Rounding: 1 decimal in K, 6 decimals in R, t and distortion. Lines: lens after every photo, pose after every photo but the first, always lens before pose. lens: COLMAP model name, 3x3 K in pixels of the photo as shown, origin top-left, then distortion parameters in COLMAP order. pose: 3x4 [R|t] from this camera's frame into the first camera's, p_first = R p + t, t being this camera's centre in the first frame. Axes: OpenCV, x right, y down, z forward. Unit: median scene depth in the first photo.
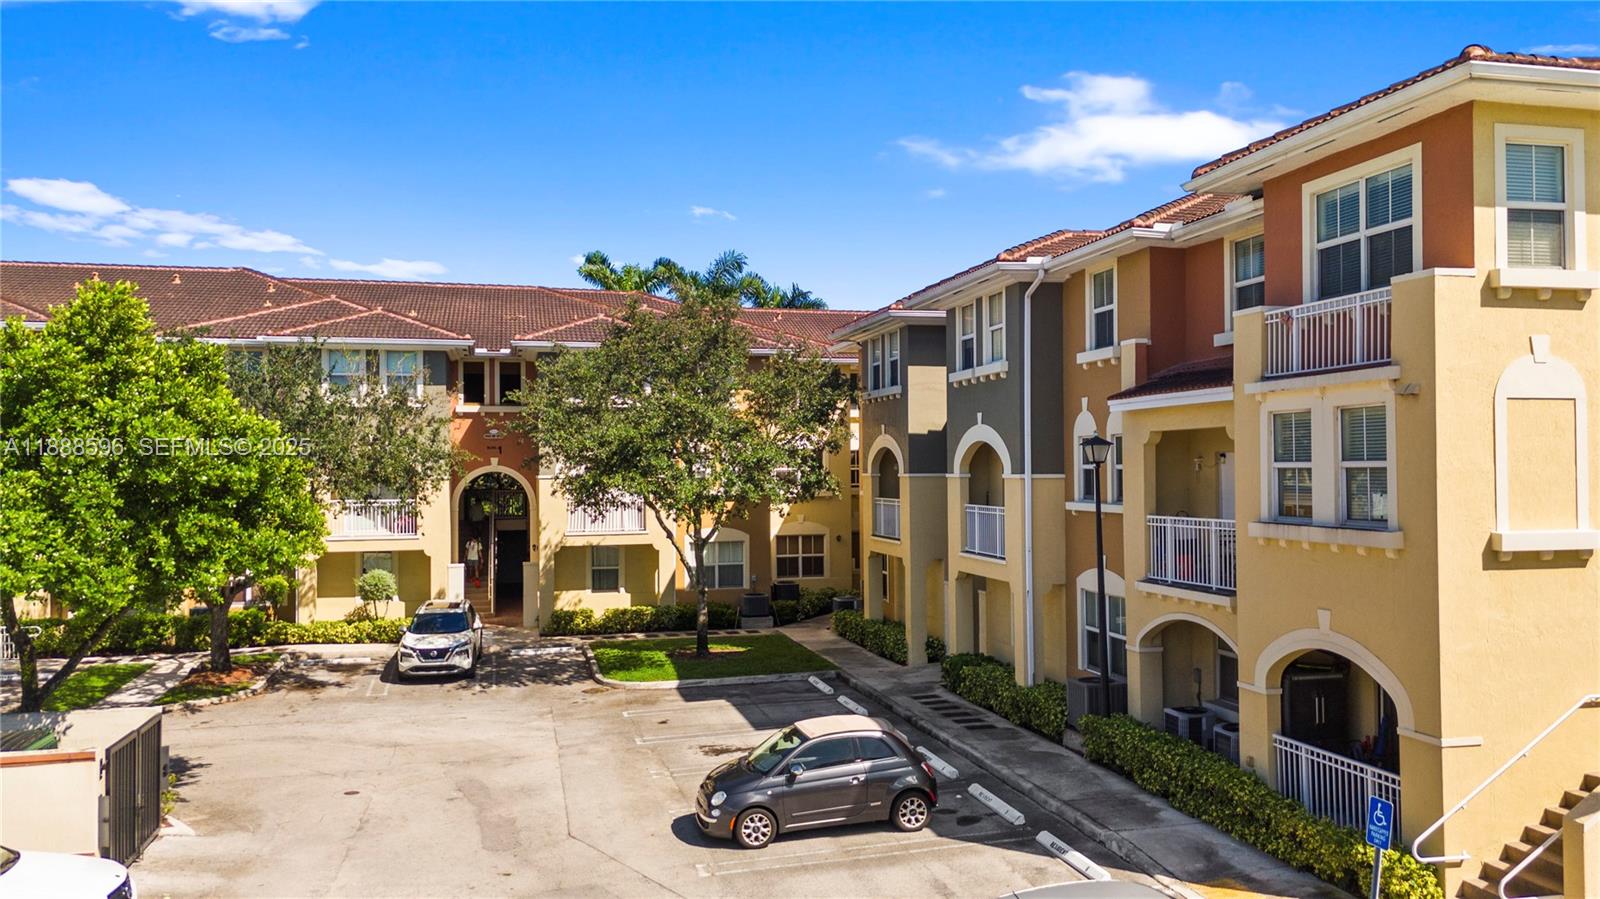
lens RADIAL K [[1178.0, 0, 794.8], [0, 1178.0, 450.3], [0, 0, 1]] dist [0.085800, -0.101861]
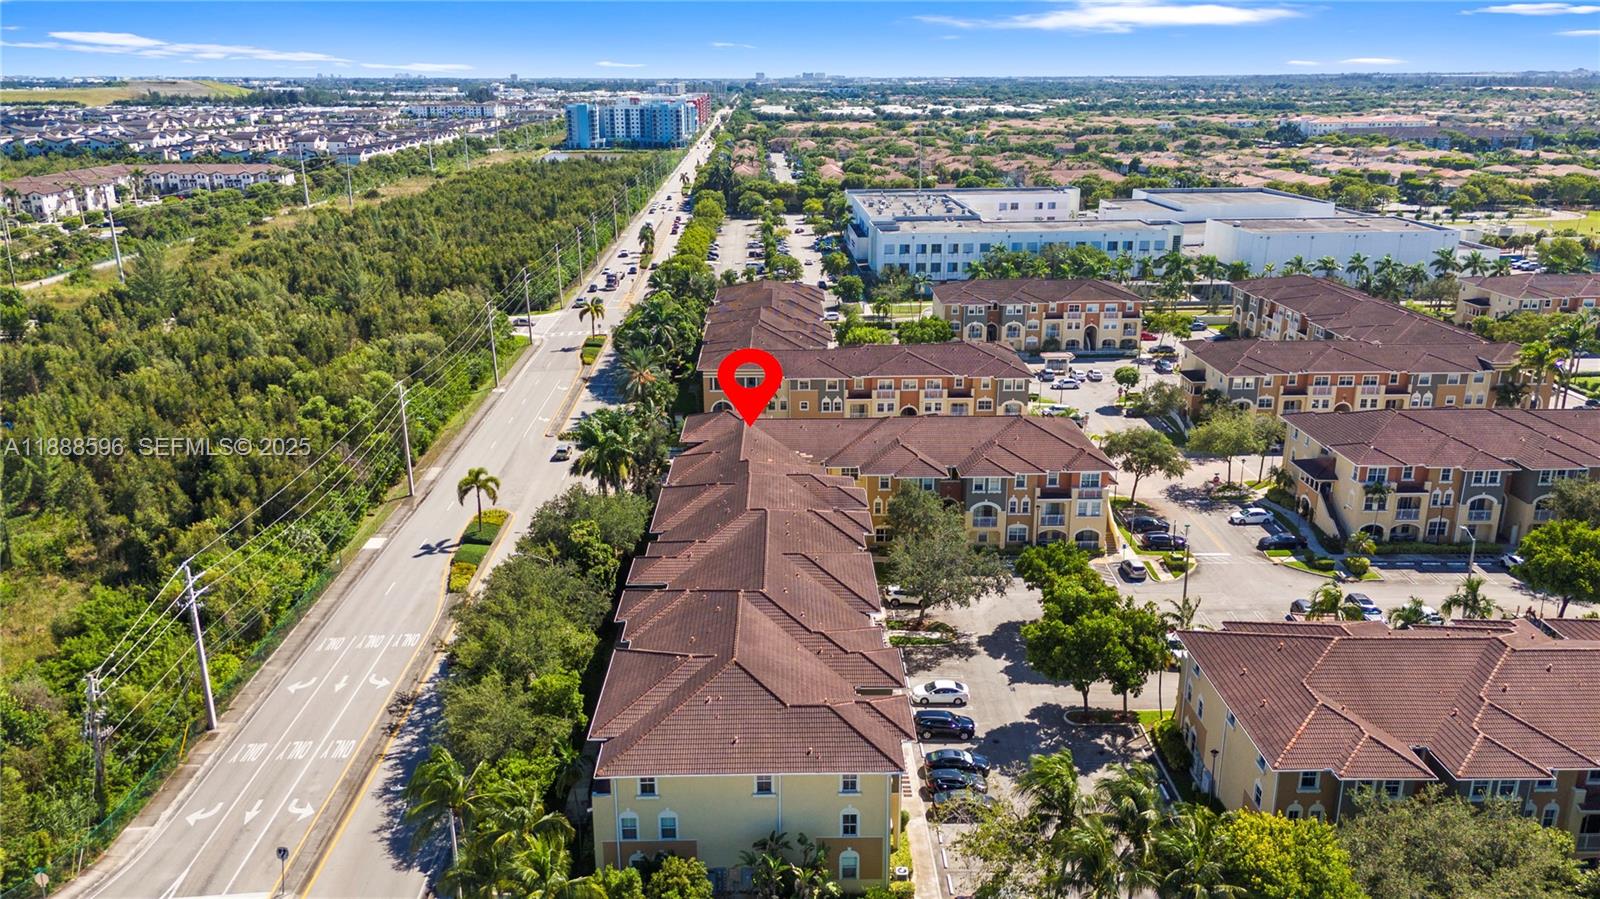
lens RADIAL K [[1178.0, 0, 794.8], [0, 1178.0, 450.3], [0, 0, 1]] dist [0.085800, -0.101861]
pose [[0.225995, -0.288672, 0.930374, -7.182976], [-0.012646, 0.954133, 0.299115, -2.673255], [-0.974046, -0.079364, 0.211979, 1.212670]]
